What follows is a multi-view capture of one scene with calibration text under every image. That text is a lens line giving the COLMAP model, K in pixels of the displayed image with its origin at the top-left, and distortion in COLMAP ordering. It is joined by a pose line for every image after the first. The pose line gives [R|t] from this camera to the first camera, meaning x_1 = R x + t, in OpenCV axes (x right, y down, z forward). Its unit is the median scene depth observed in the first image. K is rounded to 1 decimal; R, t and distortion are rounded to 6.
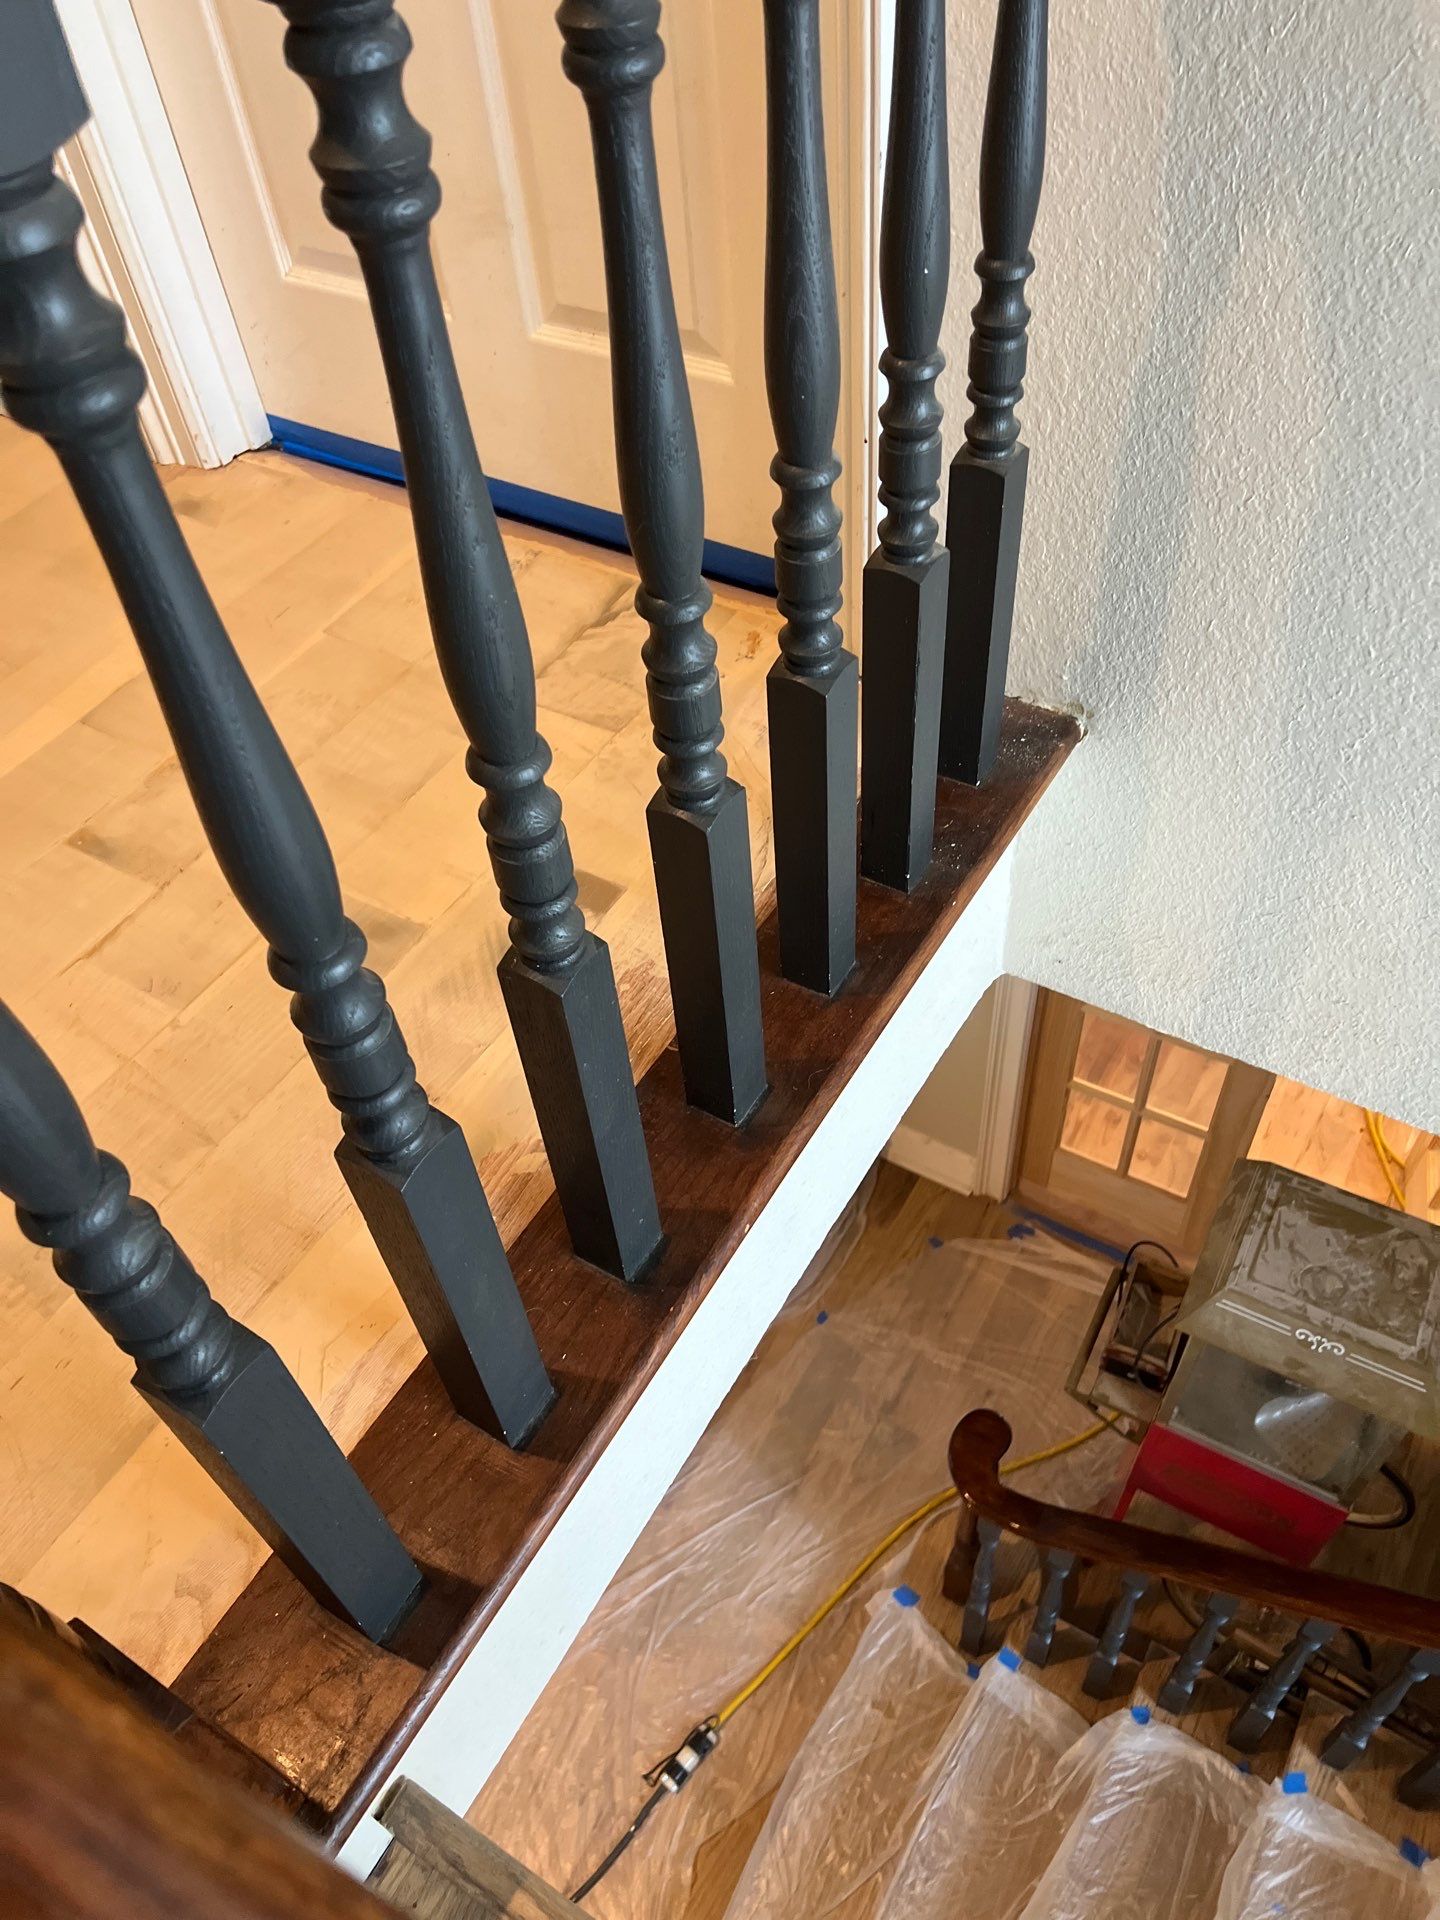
lens RADIAL K [[1447.3, 0, 720.5], [0, 1447.3, 959.7], [0, 0, 1]] dist [0.036212, -0.038130]
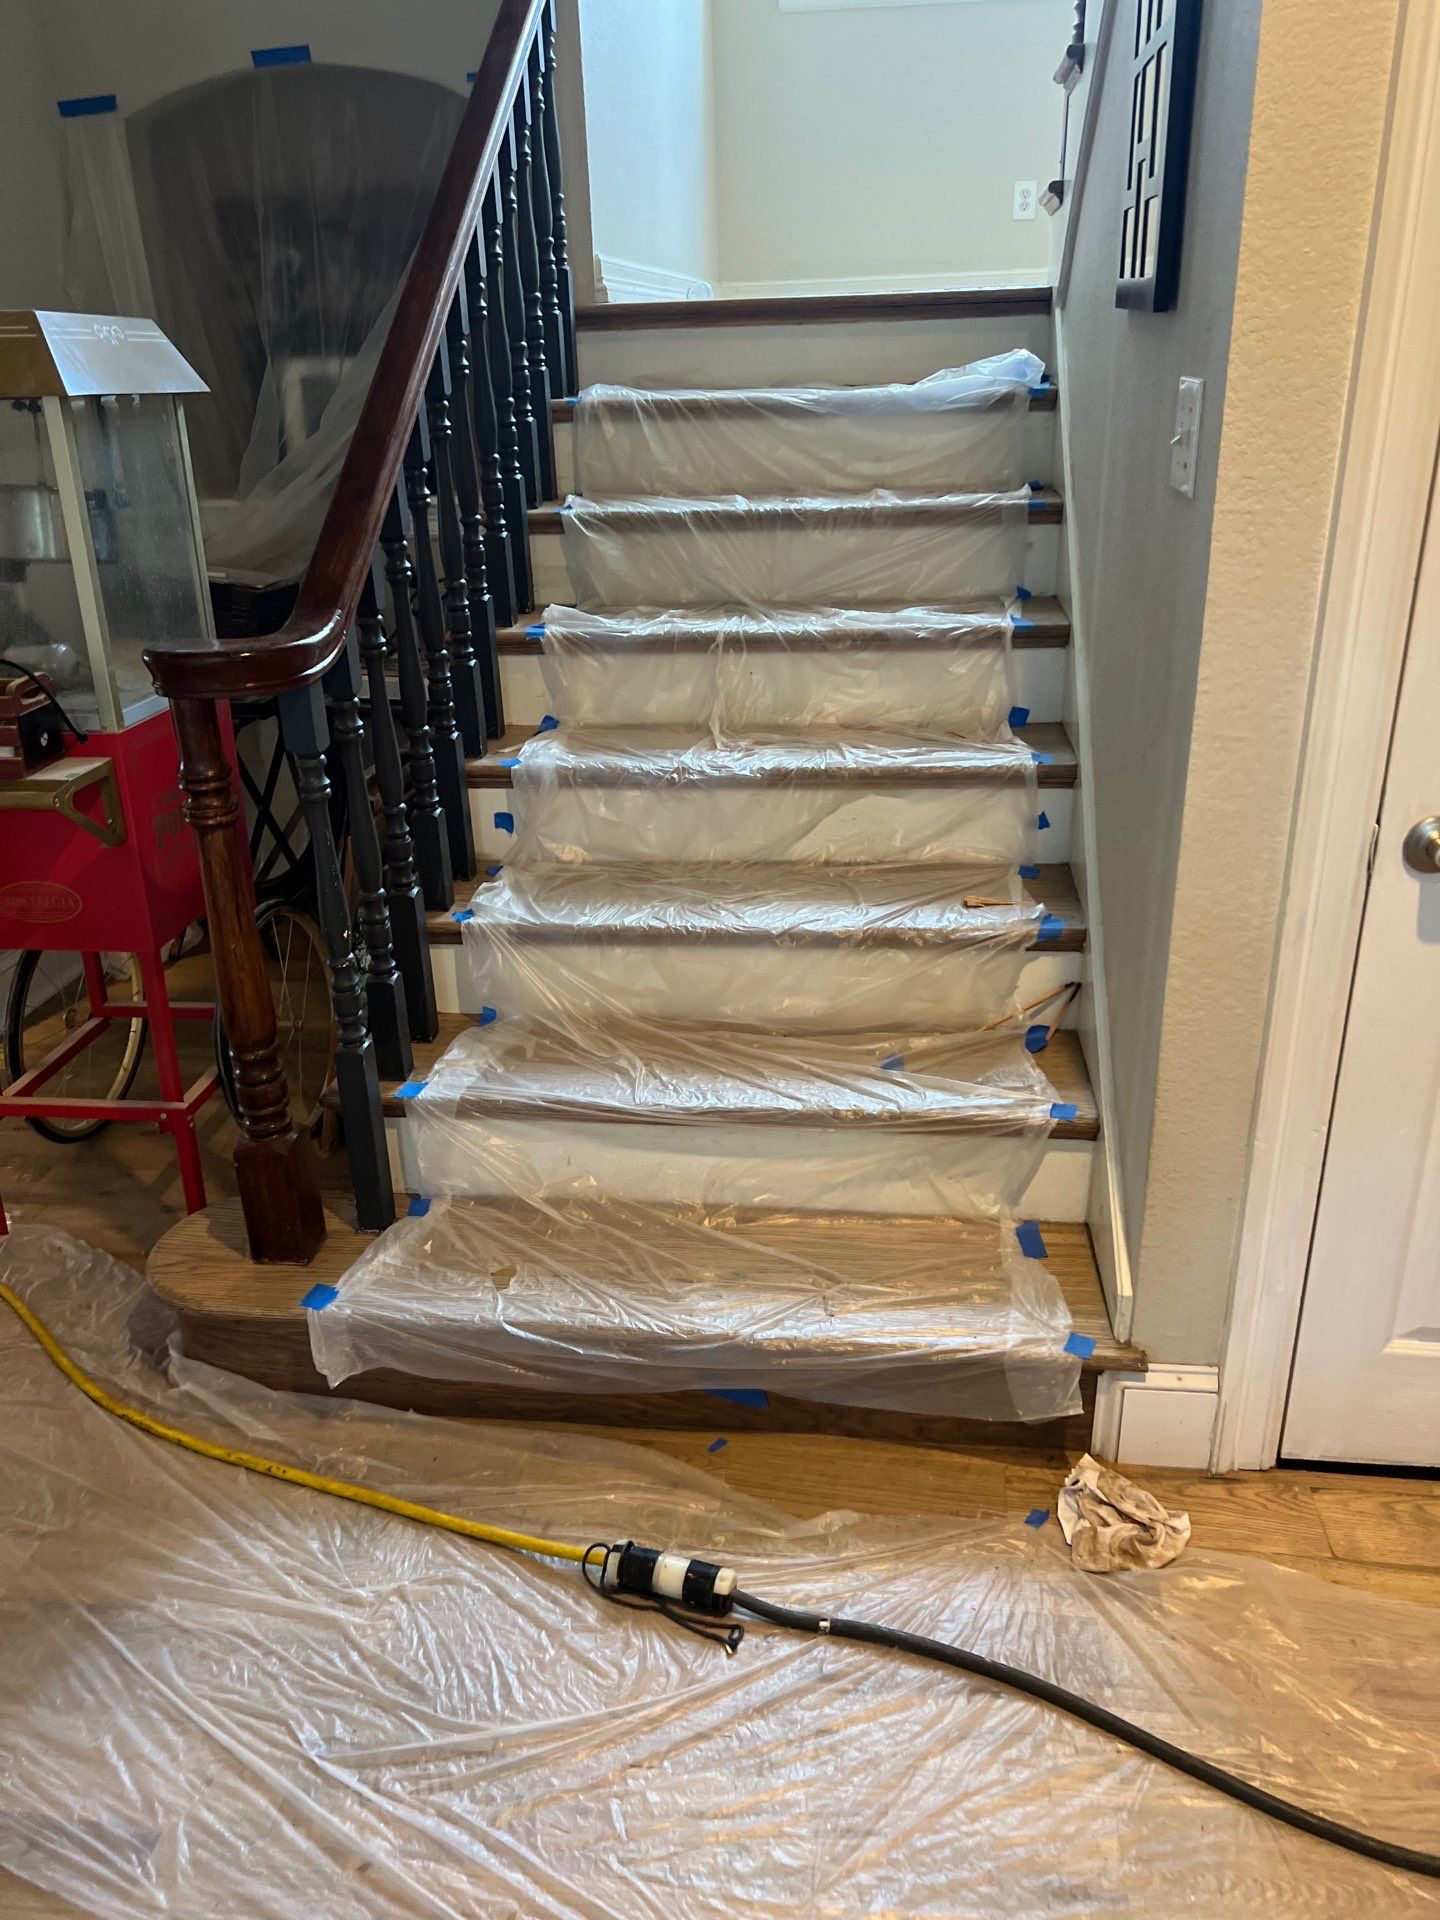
lens RADIAL K [[1447.3, 0, 717.3], [0, 1447.3, 959.7], [0, 0, 1]] dist [0.036212, -0.038130]
pose [[-0.407407, -0.275982, 0.870548, -0.420331], [0.723542, 0.484093, 0.492078, 0.204616], [-0.557231, 0.830354, 0.002462, 0.819234]]
